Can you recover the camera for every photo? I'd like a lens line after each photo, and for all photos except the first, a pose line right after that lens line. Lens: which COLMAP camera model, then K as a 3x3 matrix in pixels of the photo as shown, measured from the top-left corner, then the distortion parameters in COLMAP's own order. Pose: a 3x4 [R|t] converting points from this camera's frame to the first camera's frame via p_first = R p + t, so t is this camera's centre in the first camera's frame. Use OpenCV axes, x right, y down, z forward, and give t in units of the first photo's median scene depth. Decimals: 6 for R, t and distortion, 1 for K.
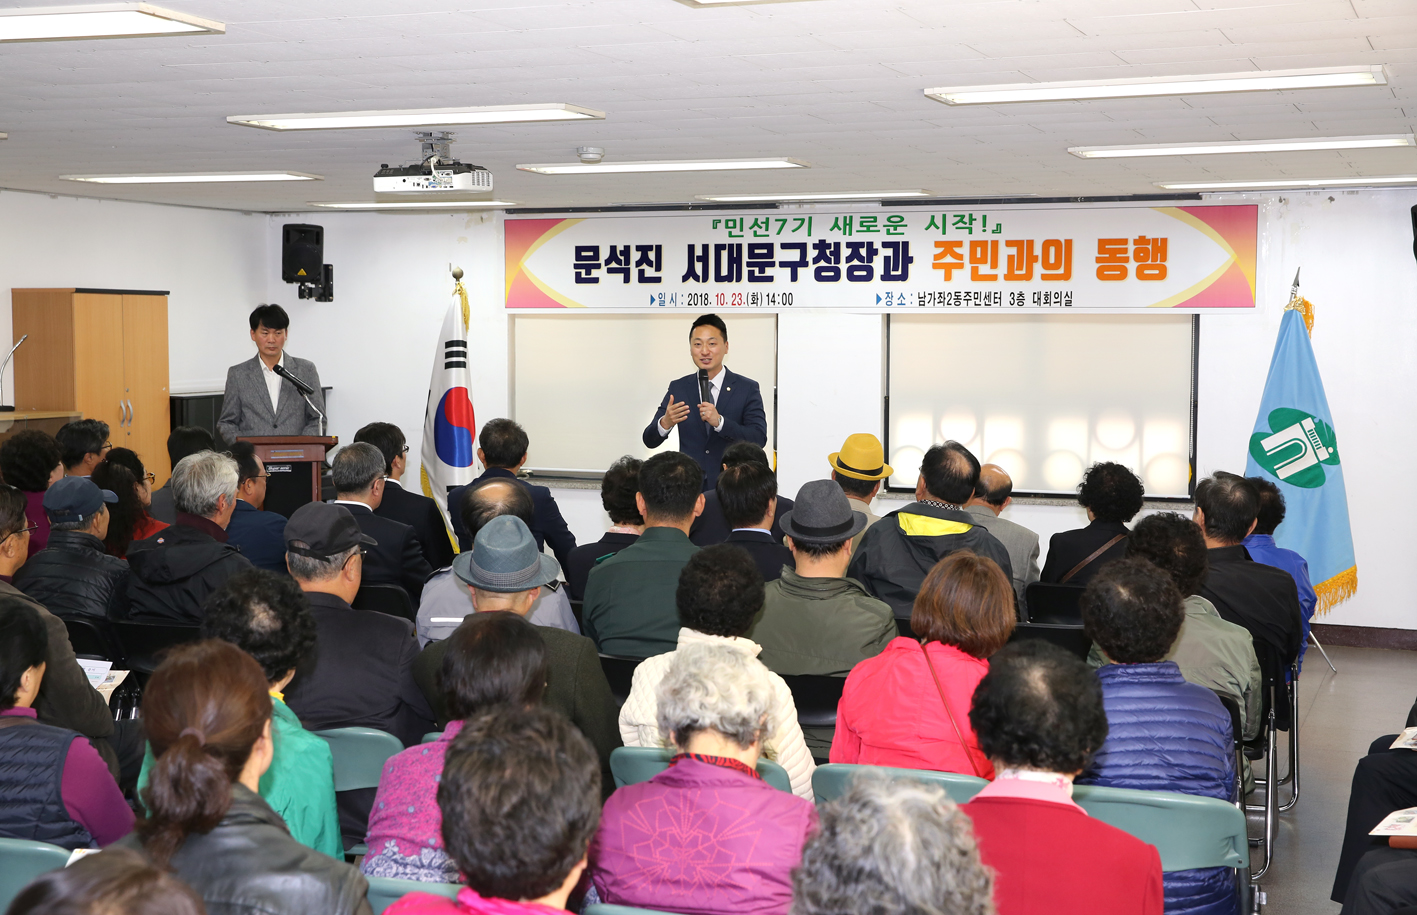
lens RADIAL K [[2112.2, 0, 699.4], [0, 2112.2, 457.8], [0, 0, 1]] dist [0.132179, 0.000000]
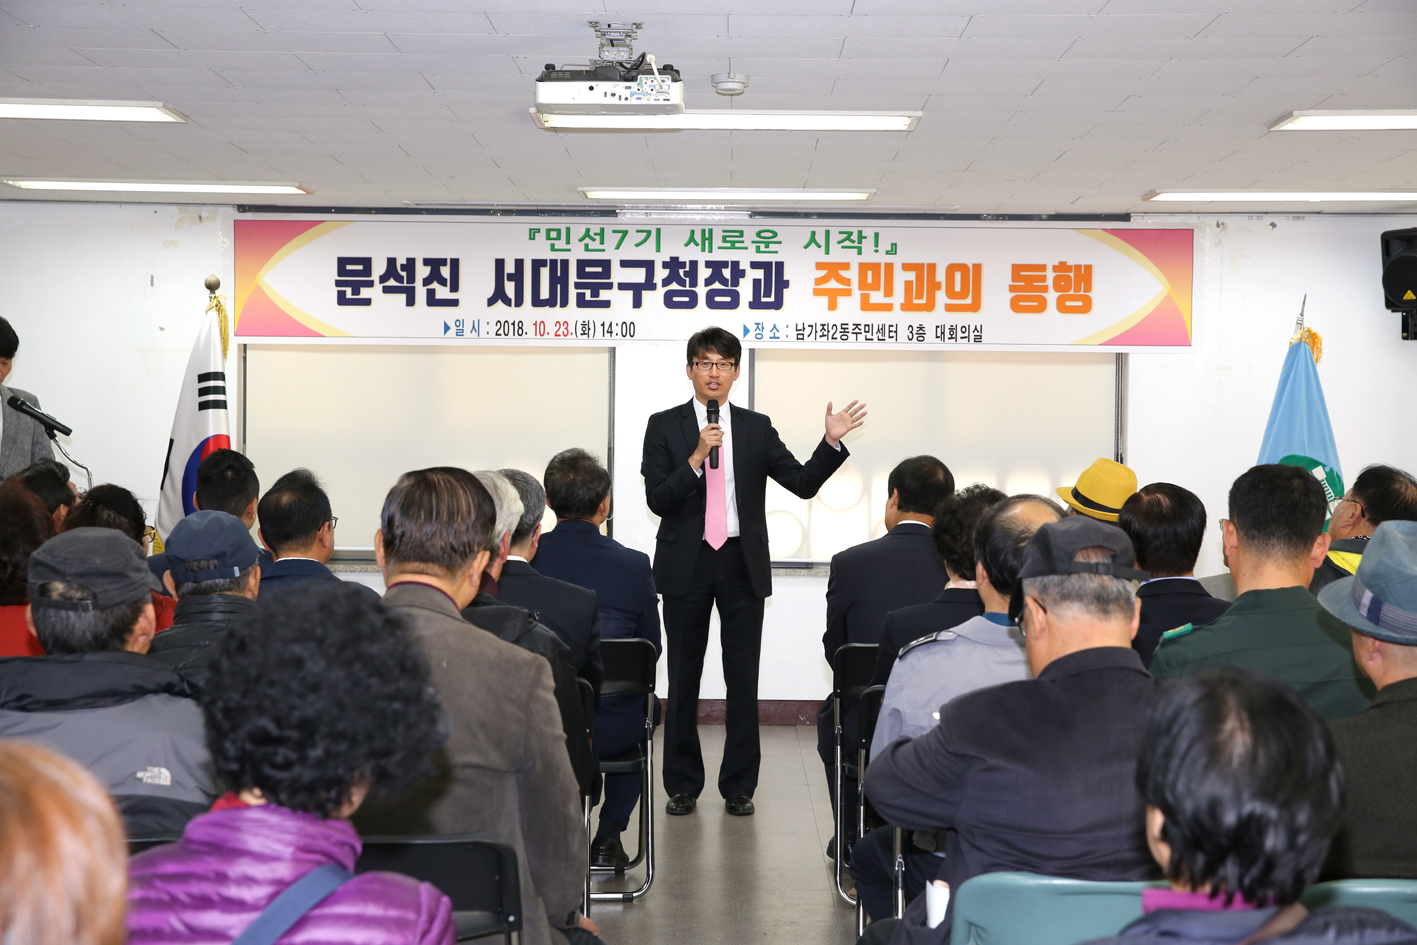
lens RADIAL K [[2190.8, 0, 710.7], [0, 2190.8, 470.5], [0, 0, 1]] dist [0.160597, 0.000000]
pose [[0.929567, 0.001348, 0.368650, -0.248792], [0.016188, 0.998879, -0.044473, 0.017125], [-0.368296, 0.047309, 0.928504, 0.225051]]
